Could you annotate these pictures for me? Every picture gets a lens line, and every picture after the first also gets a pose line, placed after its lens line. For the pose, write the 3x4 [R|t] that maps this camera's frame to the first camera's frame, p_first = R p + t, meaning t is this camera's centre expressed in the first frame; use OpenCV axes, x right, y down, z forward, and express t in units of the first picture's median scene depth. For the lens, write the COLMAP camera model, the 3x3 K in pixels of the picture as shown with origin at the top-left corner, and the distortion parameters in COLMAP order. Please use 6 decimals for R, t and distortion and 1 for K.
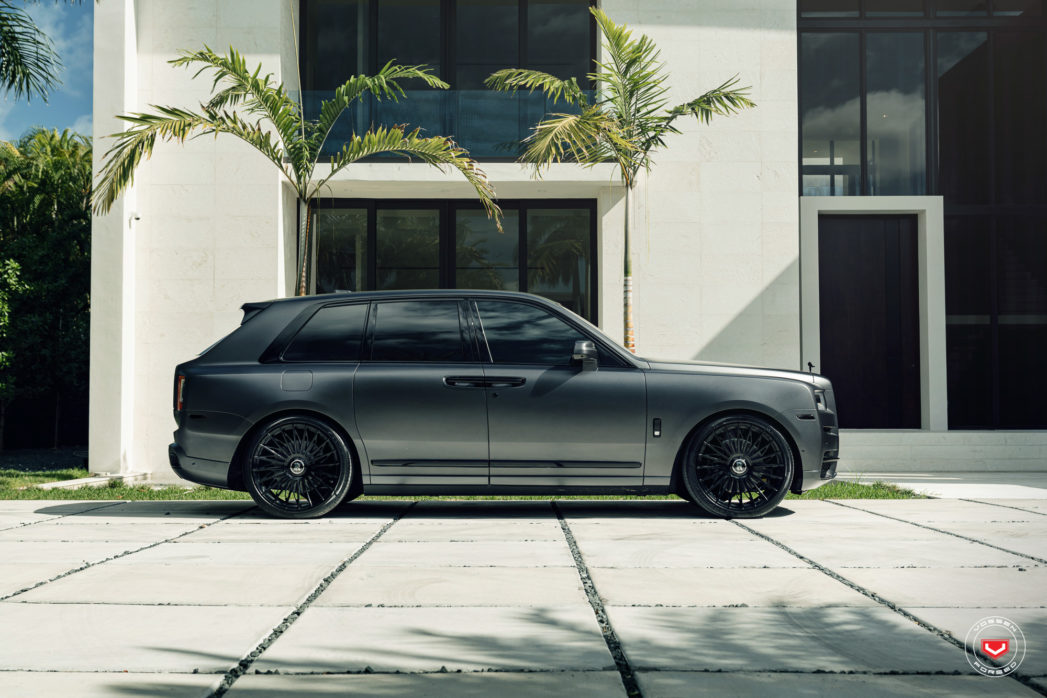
lens RADIAL K [[1277.5, 0, 520.6], [0, 1277.5, 355.5], [0, 0, 1]] dist [0.028889, 0.000000]
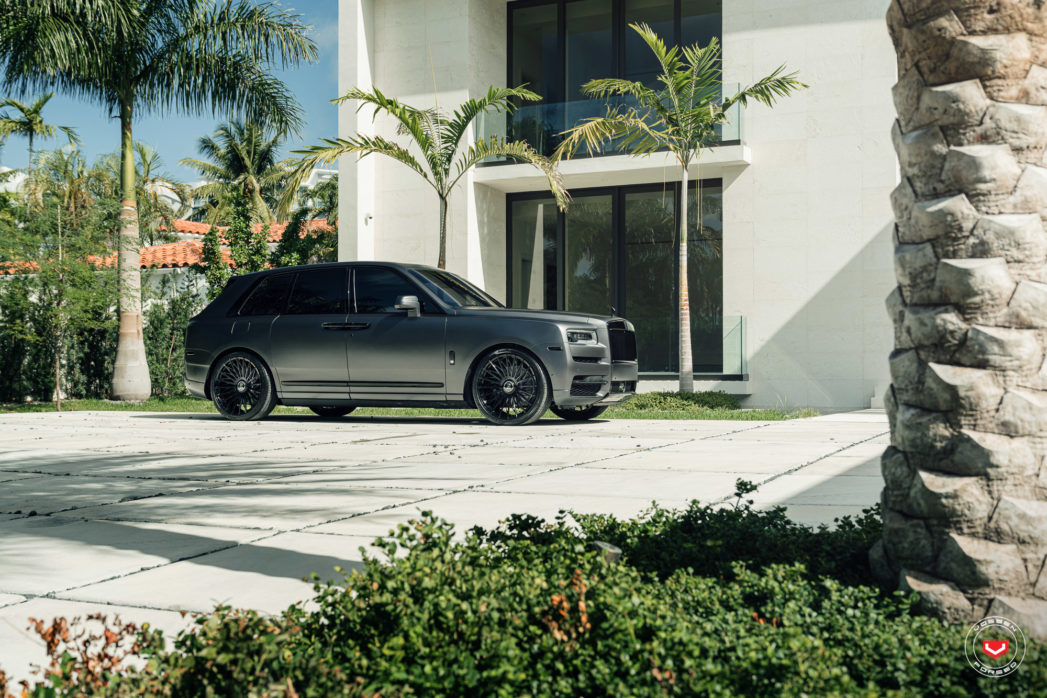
lens RADIAL K [[1155.3, 0, 517.3], [0, 1155.3, 346.1], [0, 0, 1]] dist [-0.004050, 0.000000]
pose [[0.906349, -0.010446, -0.422401, 0.391670], [0.019057, 0.999688, 0.016168, 0.014080], [0.422100, -0.022704, 0.906265, -0.053139]]
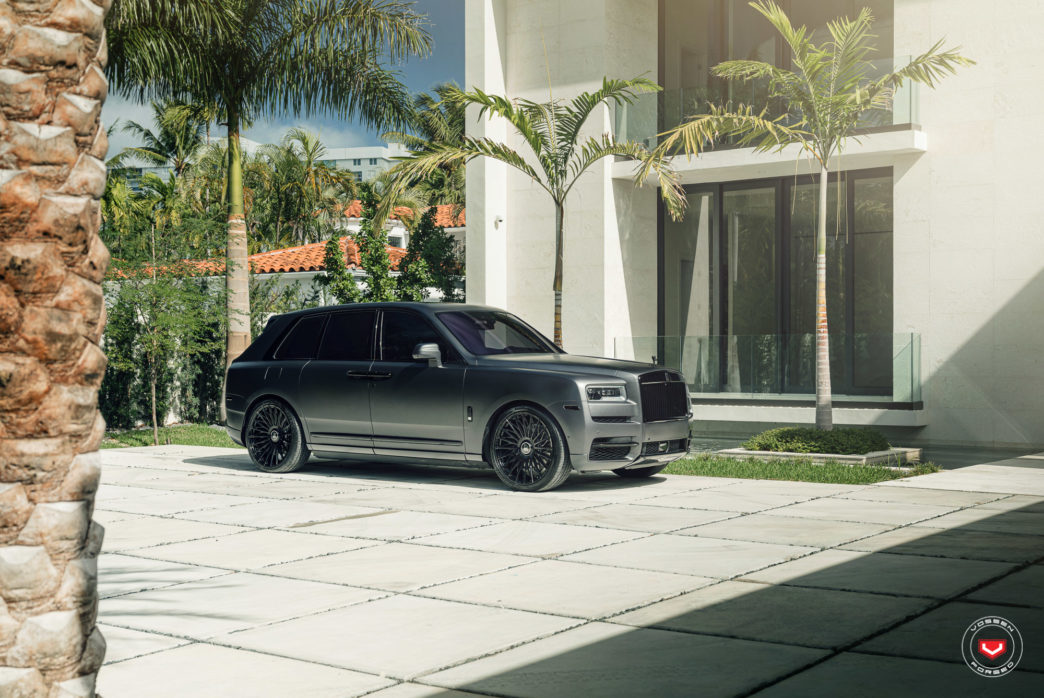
lens RADIAL K [[1306.0, 0, 530.9], [0, 1306.0, 351.6], [0, 0, 1]] dist [0.017876, 0.000000]
pose [[0.800764, -0.002226, -0.598976, 0.514489], [0.028378, 0.999011, 0.034225, -0.025841], [0.598308, -0.044403, 0.800035, 0.014538]]
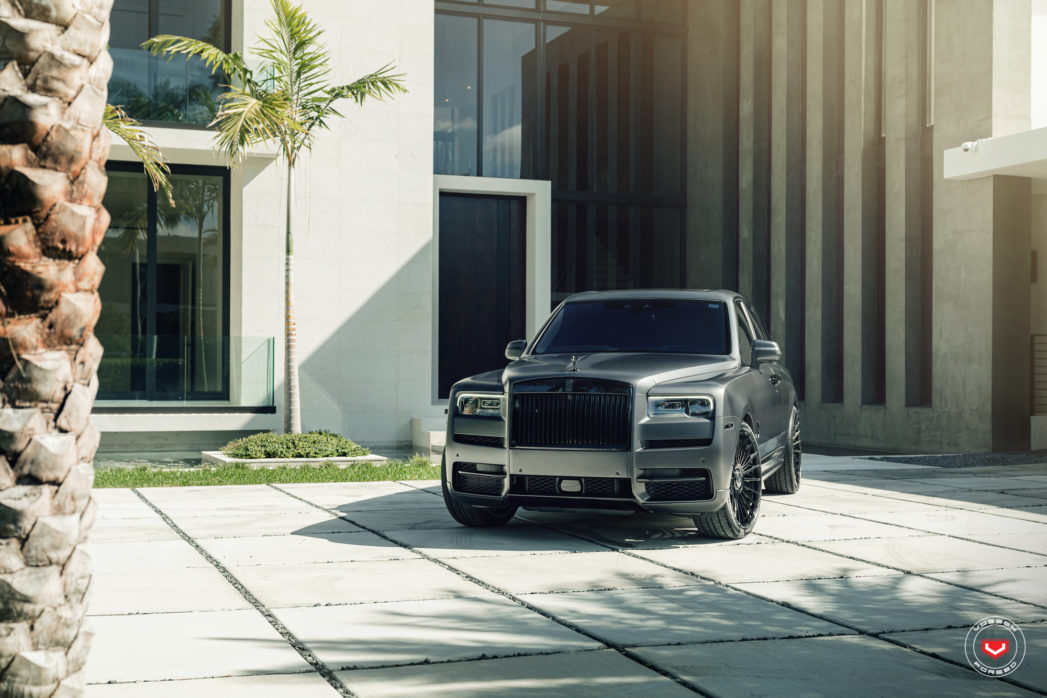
lens RADIAL K [[1366.2, 0, 525.8], [0, 1366.2, 347.7], [0, 0, 1]] dist [0.077931, 0.000000]
pose [[0.932441, 0.008606, 0.361221, -0.129323], [-0.019698, 0.999440, 0.027034, -0.021423], [-0.360786, -0.032323, 0.932088, -0.074216]]
